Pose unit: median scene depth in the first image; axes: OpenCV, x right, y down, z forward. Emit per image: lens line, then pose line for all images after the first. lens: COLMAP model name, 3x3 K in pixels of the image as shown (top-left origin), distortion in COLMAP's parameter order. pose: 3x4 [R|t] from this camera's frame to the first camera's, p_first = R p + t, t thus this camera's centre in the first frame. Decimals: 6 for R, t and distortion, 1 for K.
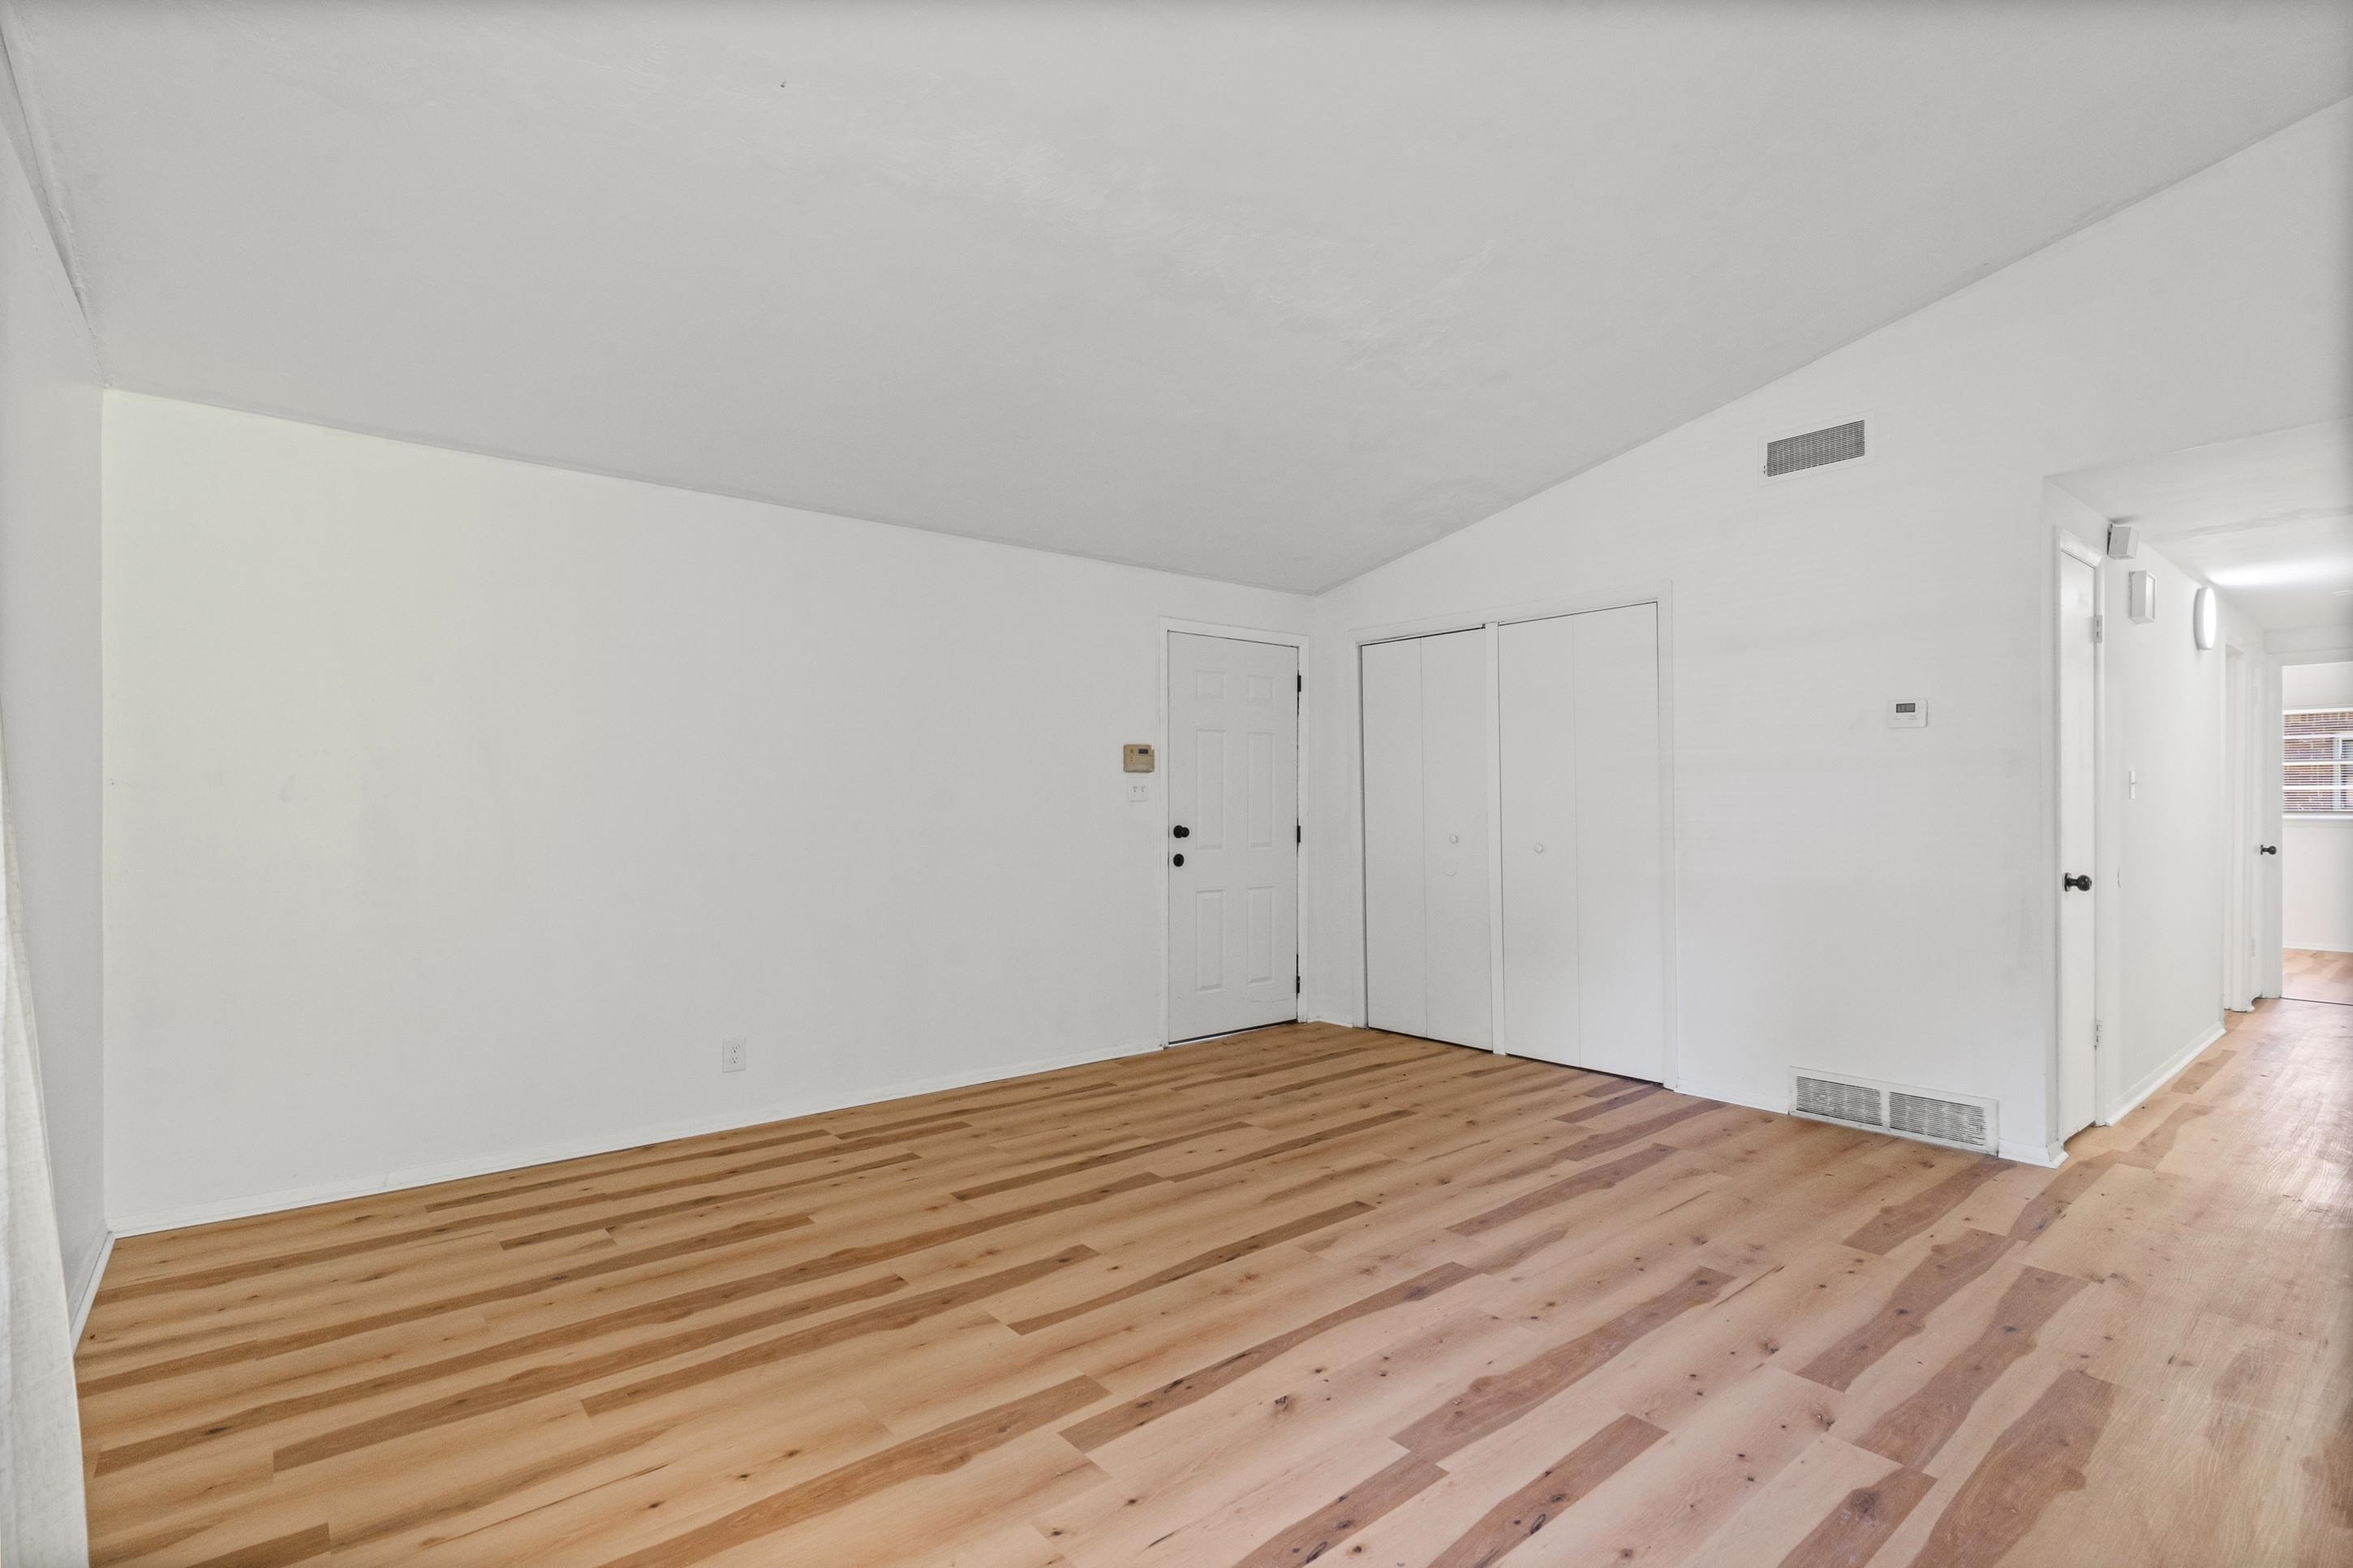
lens RADIAL K [[1106.1, 0, 1176.1], [0, 1106.1, 793.2], [0, 0, 1]] dist [-0.009722, 0.004279]
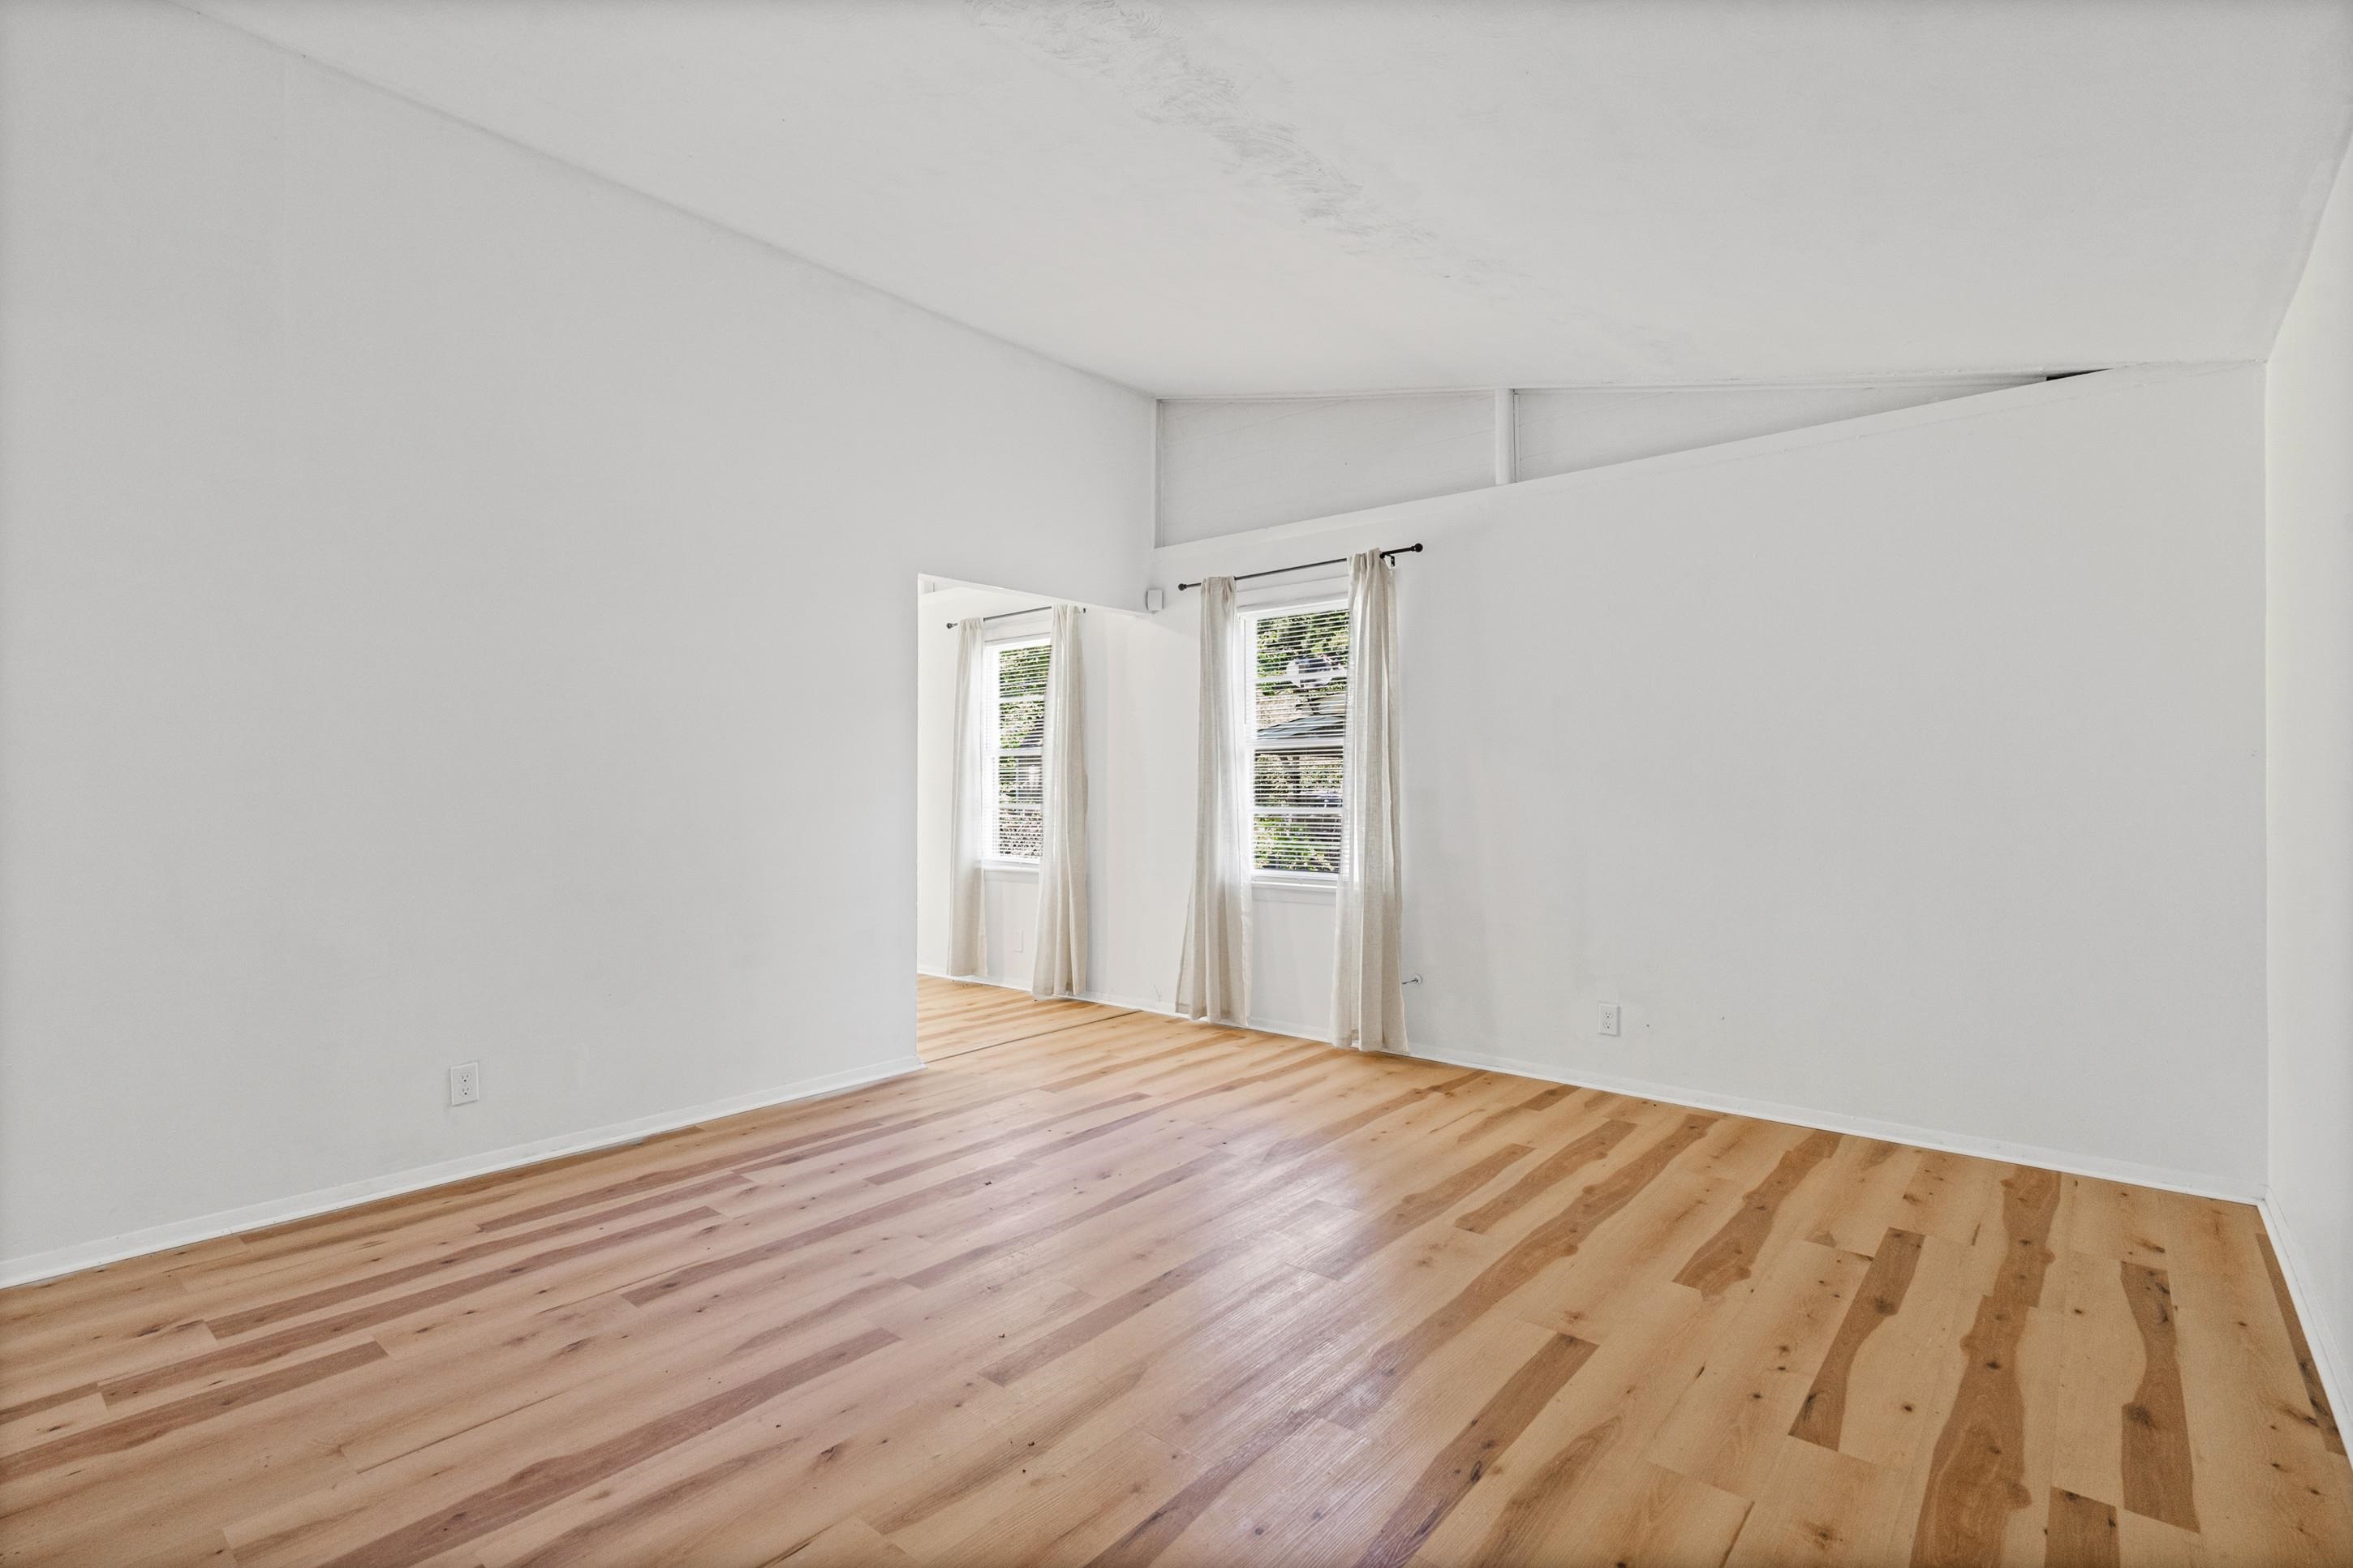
lens RADIAL K [[1106.1, 0, 1177.5], [0, 1106.1, 785.4], [0, 0, 1]] dist [-0.009722, 0.004279]
pose [[-0.984001, 0.004578, -0.178107, 0.194256], [0.006568, 0.999922, -0.010585, 0.022659], [0.178044, -0.011585, -0.983954, 1.834438]]
